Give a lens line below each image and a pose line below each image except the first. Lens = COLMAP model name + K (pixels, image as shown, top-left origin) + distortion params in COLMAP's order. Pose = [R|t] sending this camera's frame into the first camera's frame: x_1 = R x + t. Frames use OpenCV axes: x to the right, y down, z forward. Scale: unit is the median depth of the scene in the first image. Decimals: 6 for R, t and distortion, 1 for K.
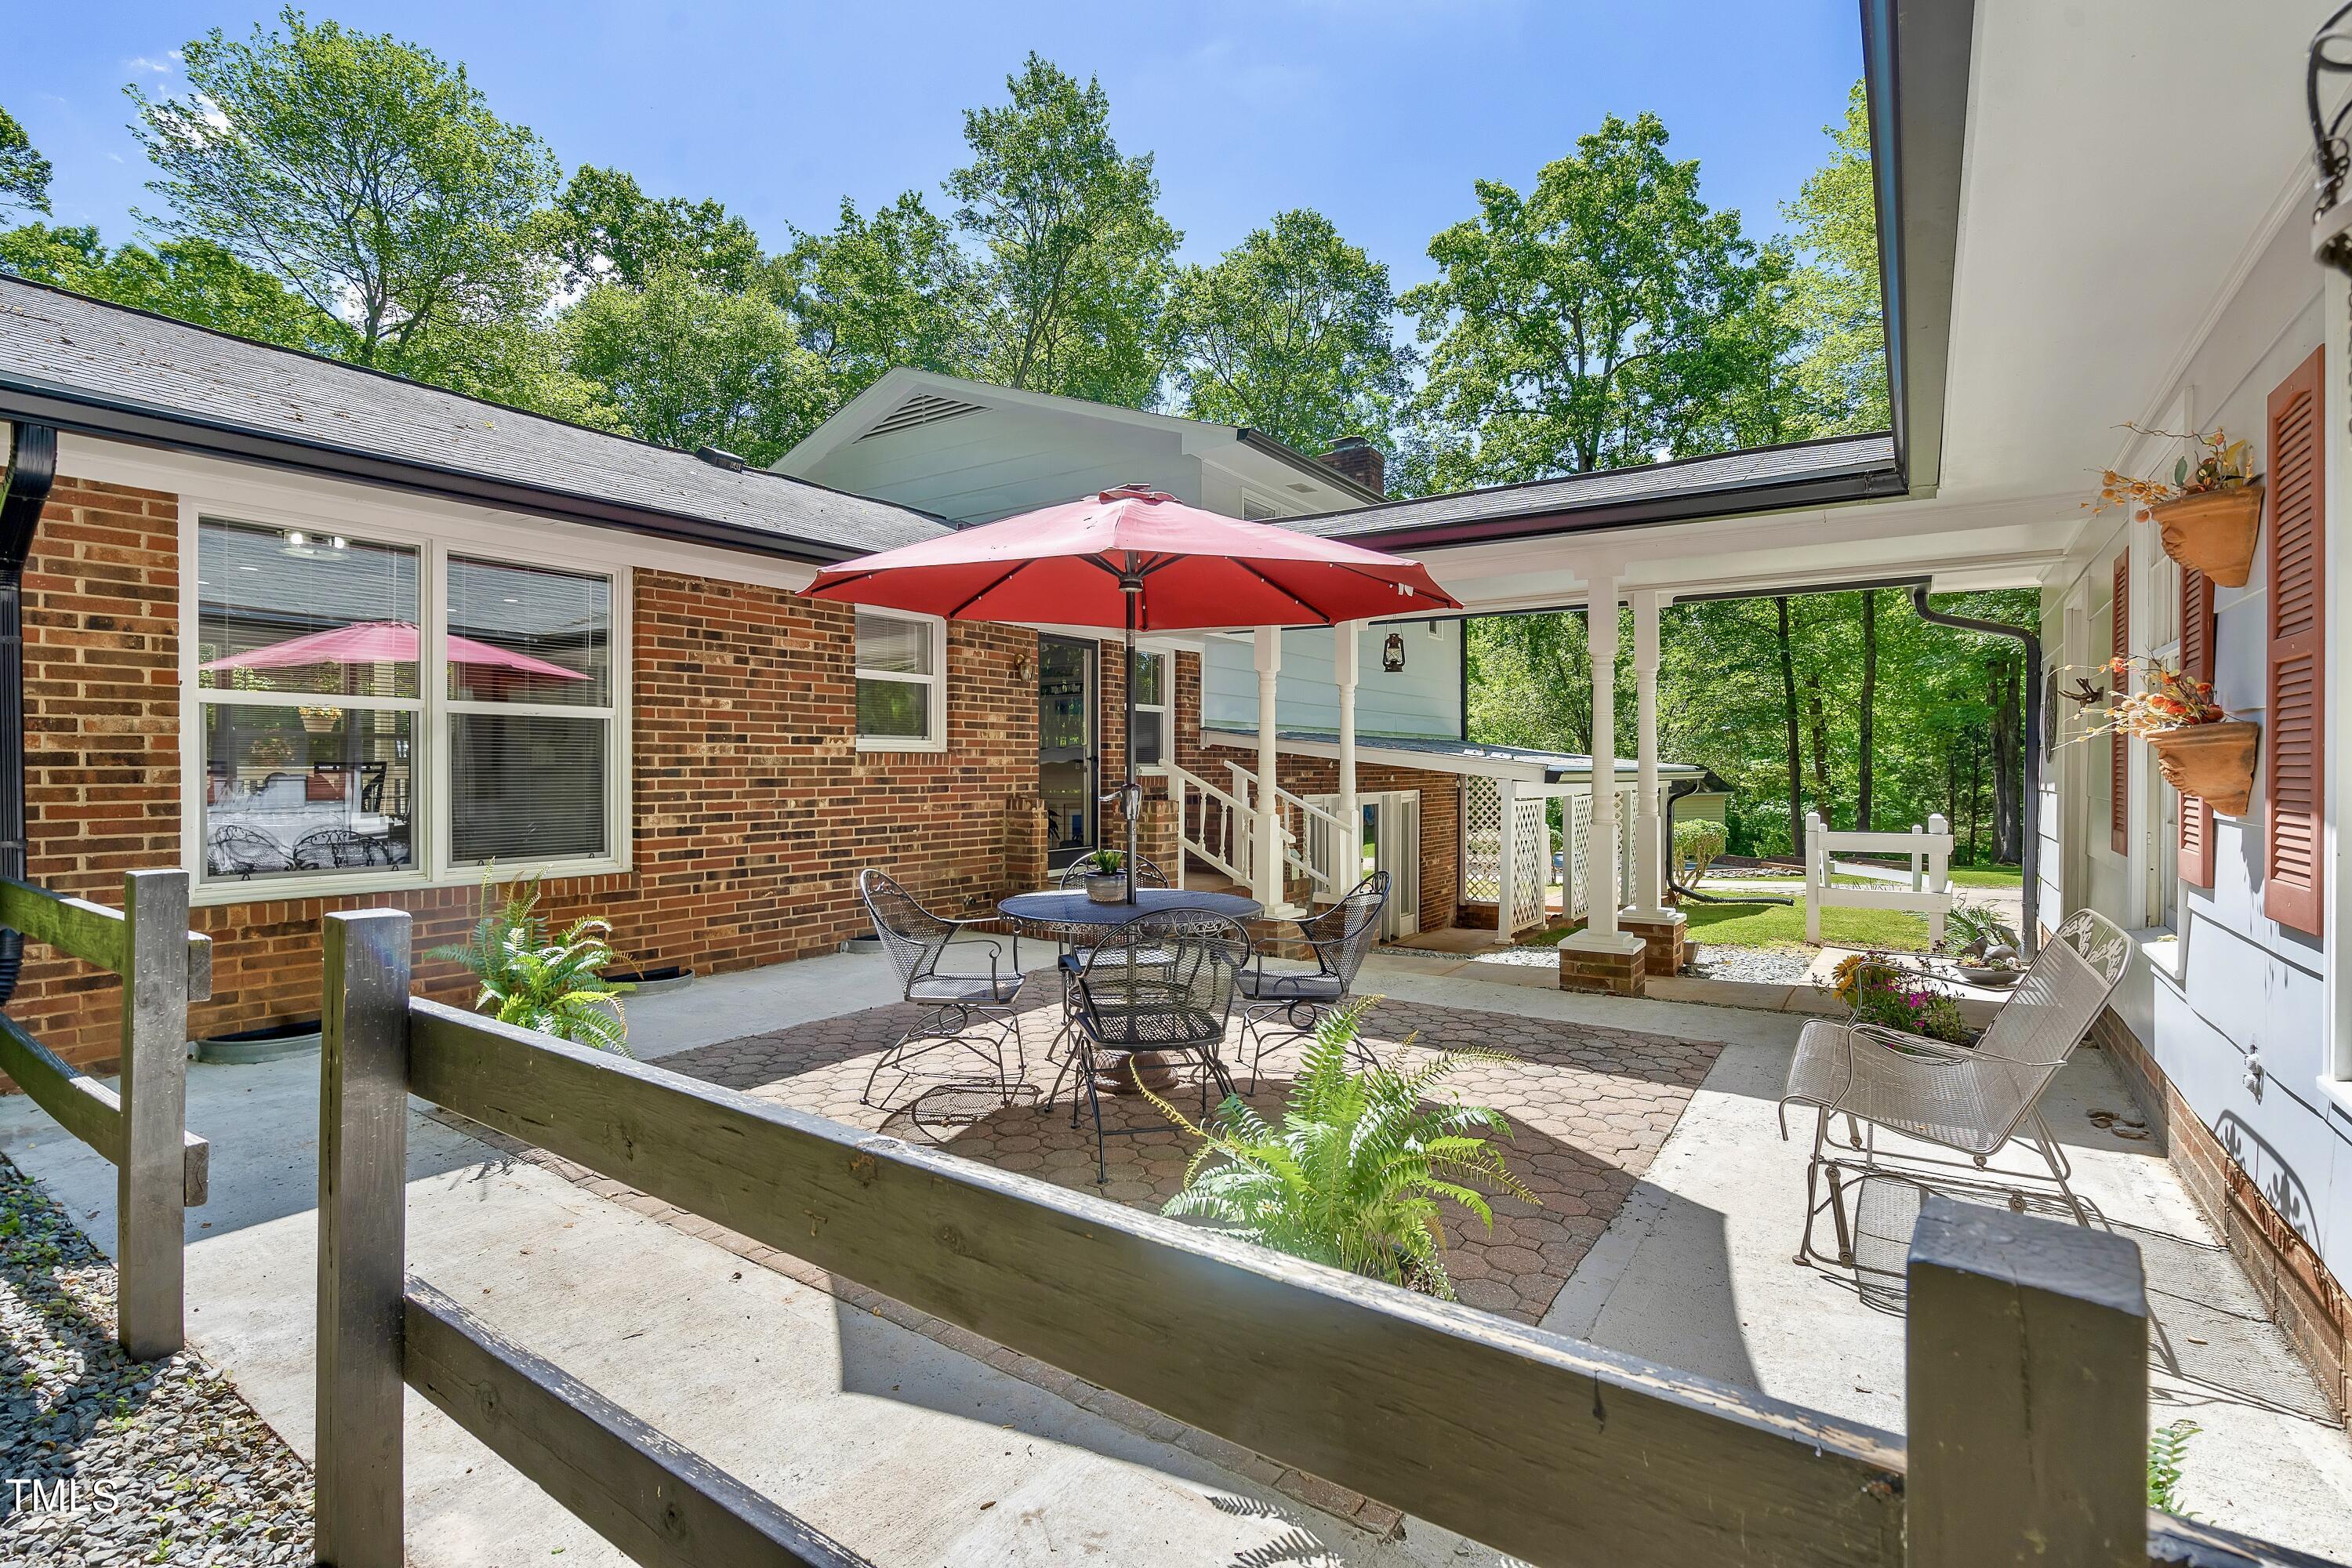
lens RADIAL K [[1082.1, 0, 1179.0], [0, 1082.1, 771.0], [0, 0, 1]] dist [-0.005027, -0.000069]
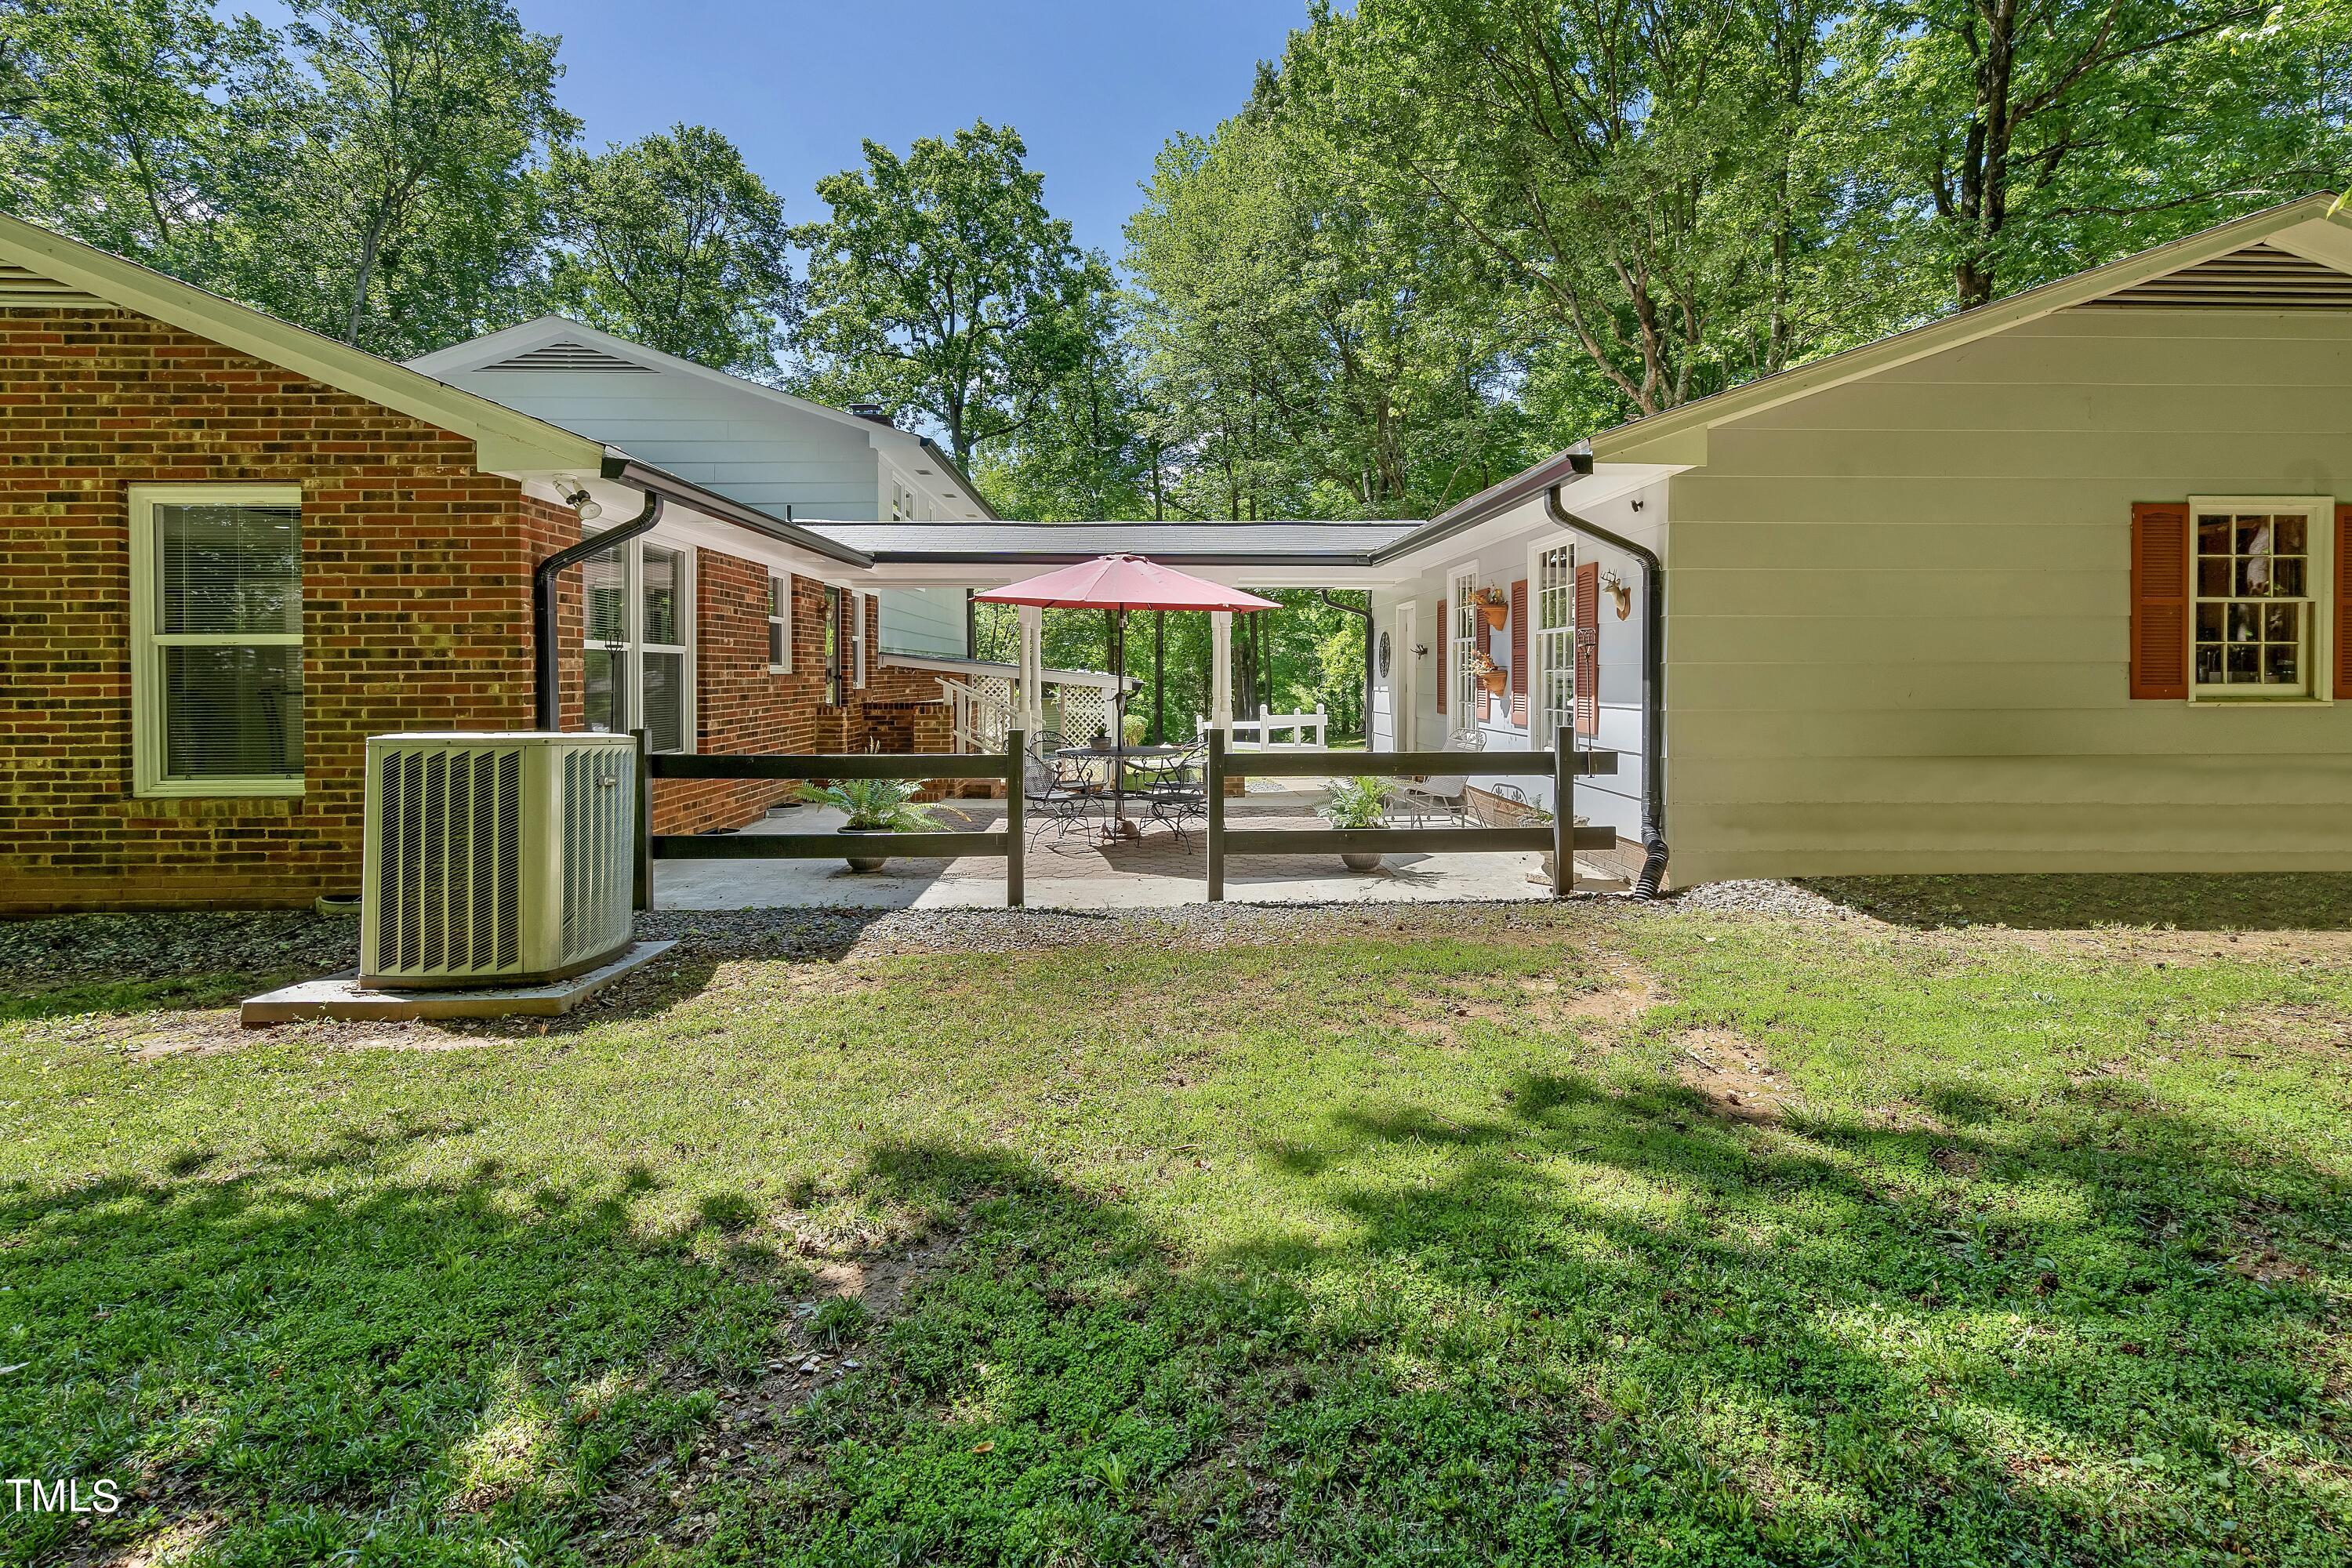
lens RADIAL K [[1082.1, 0, 1185.8], [0, 1082.1, 679.5], [0, 0, 1]] dist [-0.005027, -0.000069]
pose [[0.807747, -0.007443, 0.589482, -0.754418], [0.007889, 0.999967, 0.001815, -0.010636], [-0.589477, 0.003185, 0.807779, -0.483930]]
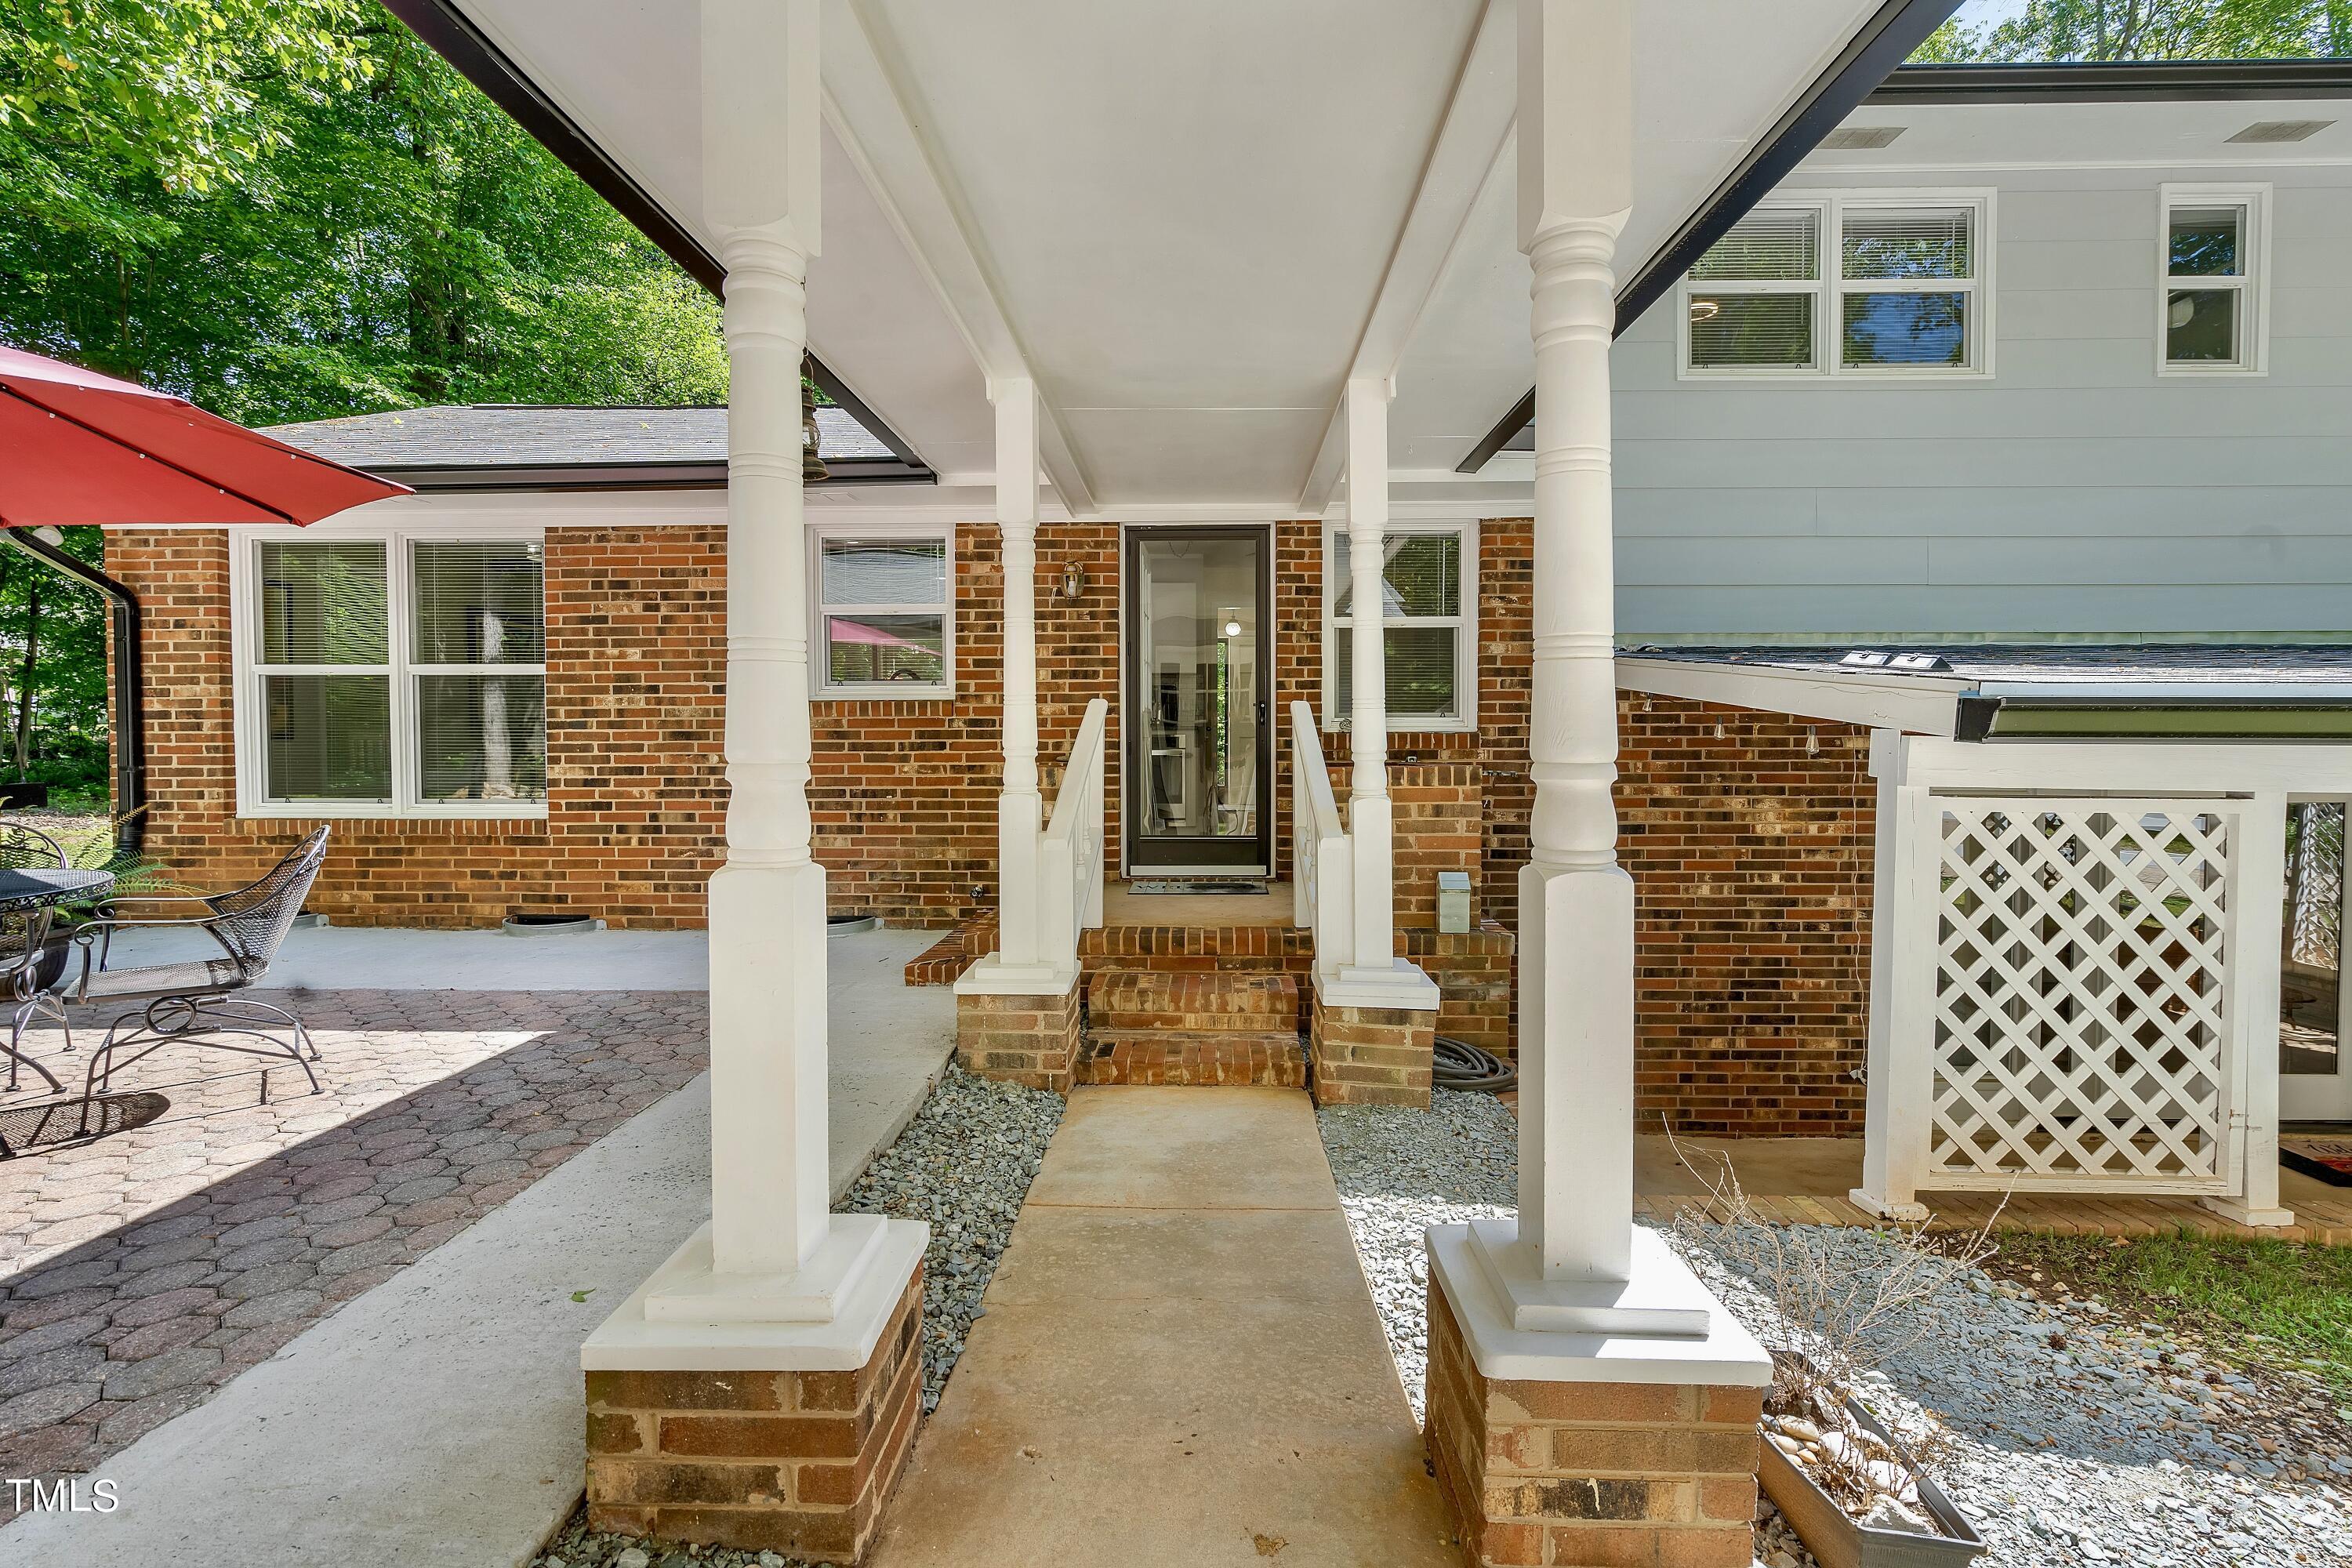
lens RADIAL K [[1082.1, 0, 1179.1], [0, 1082.1, 760.4], [0, 0, 1]] dist [-0.005027, -0.000069]
pose [[0.543733, 0.021814, -0.838975, 0.646884], [-0.001363, 0.999684, 0.025110, 0.008244], [0.839257, -0.012510, 0.543590, 0.859775]]
